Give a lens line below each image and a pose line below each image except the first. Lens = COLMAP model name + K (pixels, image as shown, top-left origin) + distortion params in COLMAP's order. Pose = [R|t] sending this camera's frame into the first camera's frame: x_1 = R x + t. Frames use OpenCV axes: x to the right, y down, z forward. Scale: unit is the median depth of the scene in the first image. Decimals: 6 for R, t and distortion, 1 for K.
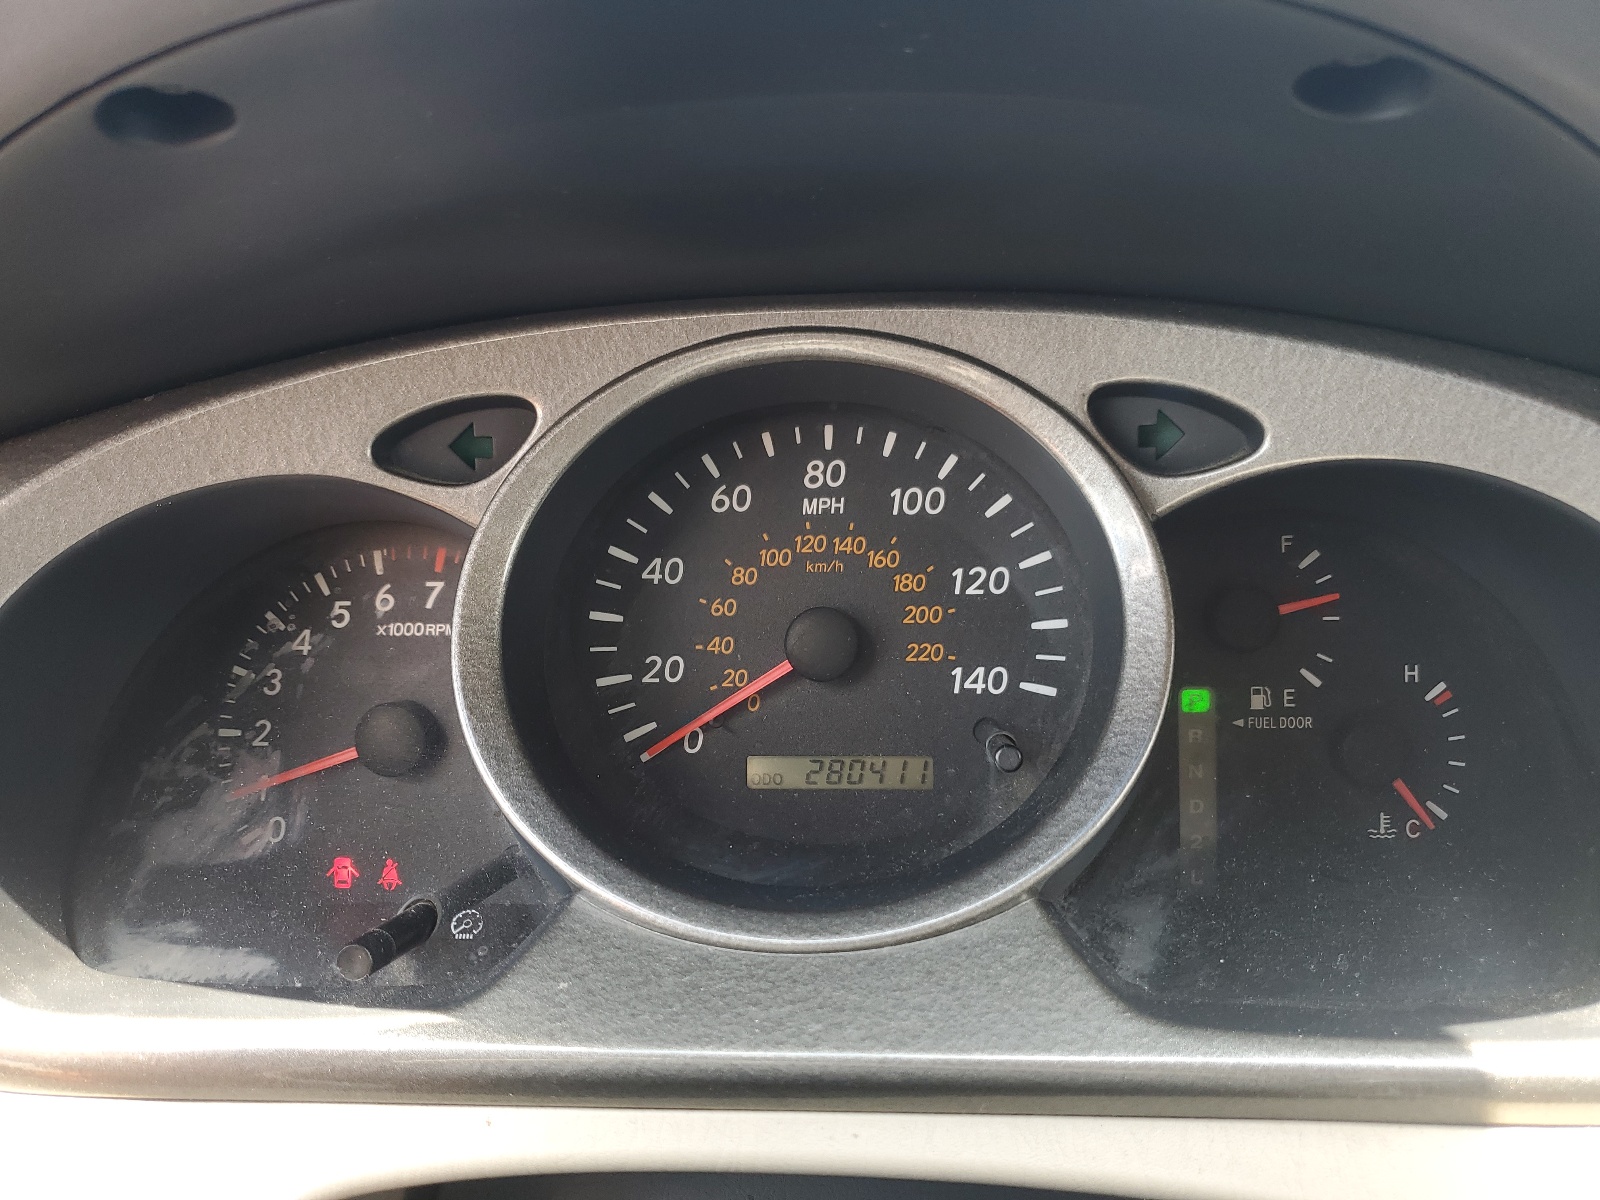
lens RADIAL K [[1216.8, 0, 800.8], [0, 1216.8, 599.0], [0, 0, 1]] dist [-0.004617, -0.001680]
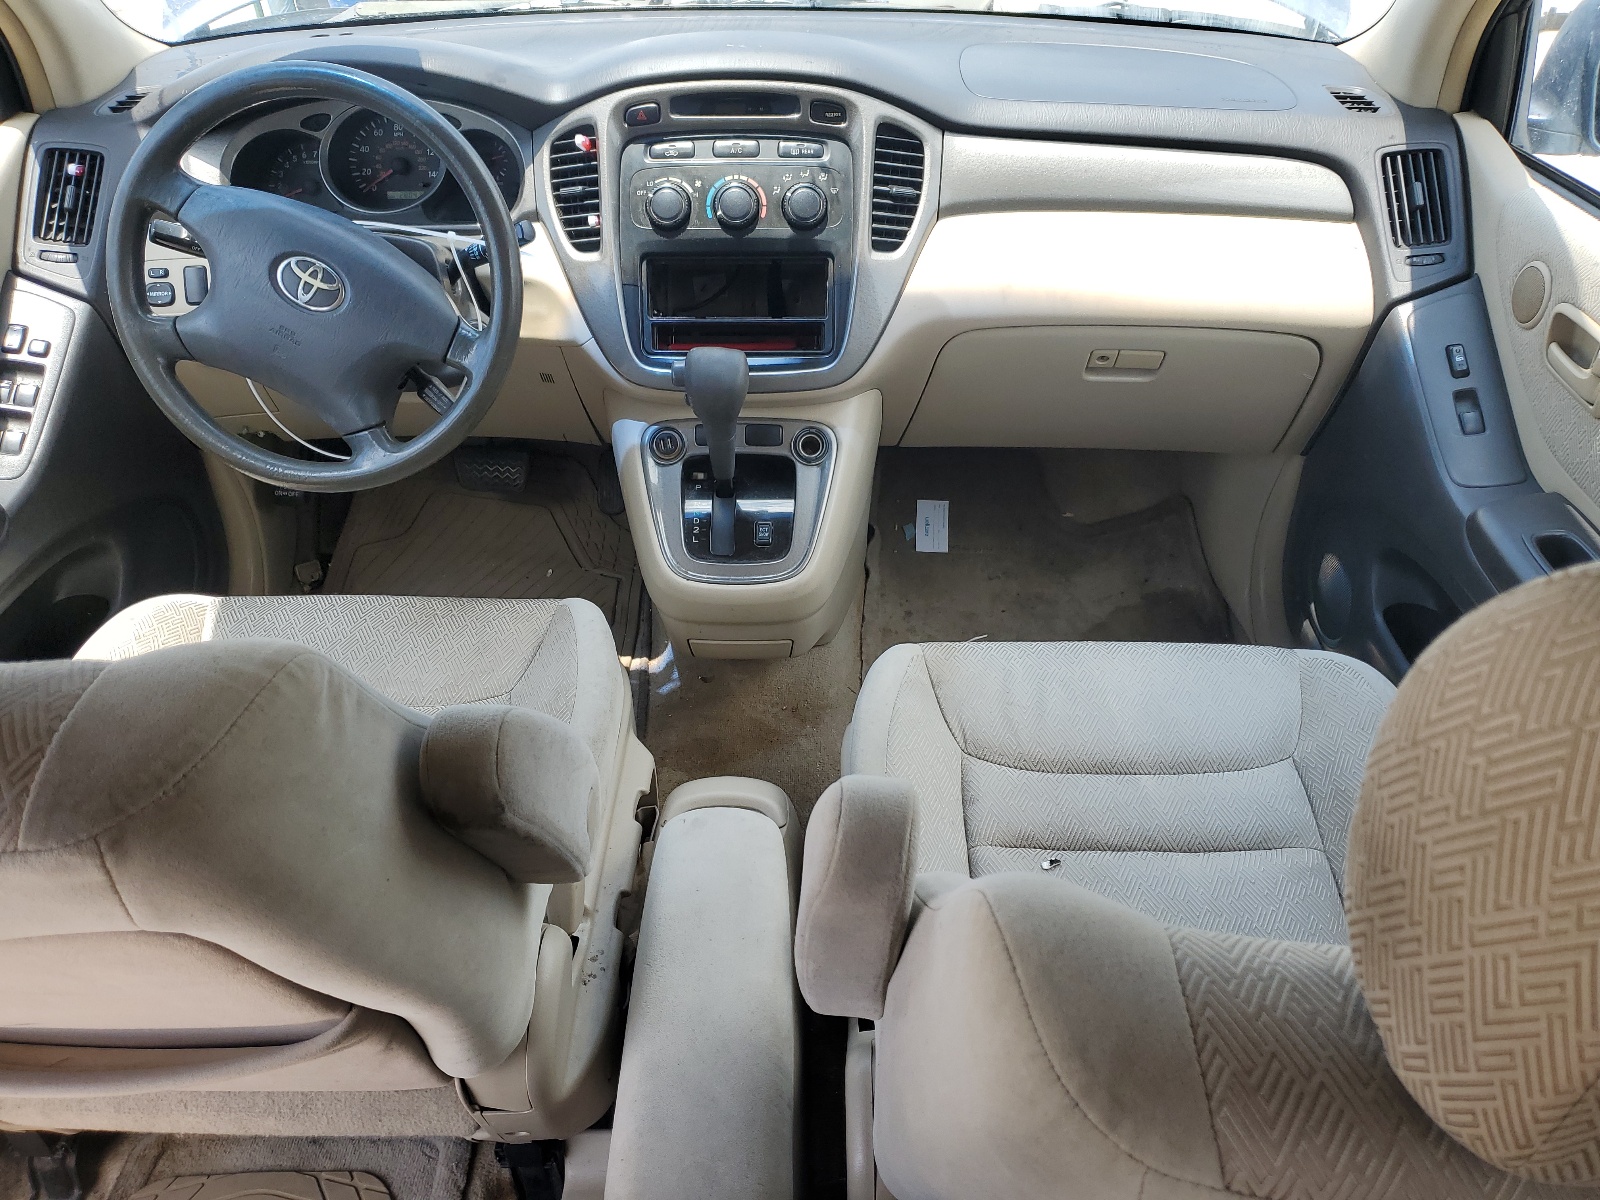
lens RADIAL K [[1216.8, 0, 798.2], [0, 1216.8, 600.2], [0, 0, 1]] dist [-0.004617, -0.001680]
pose [[0.996353, -0.022423, 0.082326, 1.128290], [-0.005094, 0.947502, 0.319710, 0.118298], [-0.085173, -0.318964, 0.943932, -4.115327]]
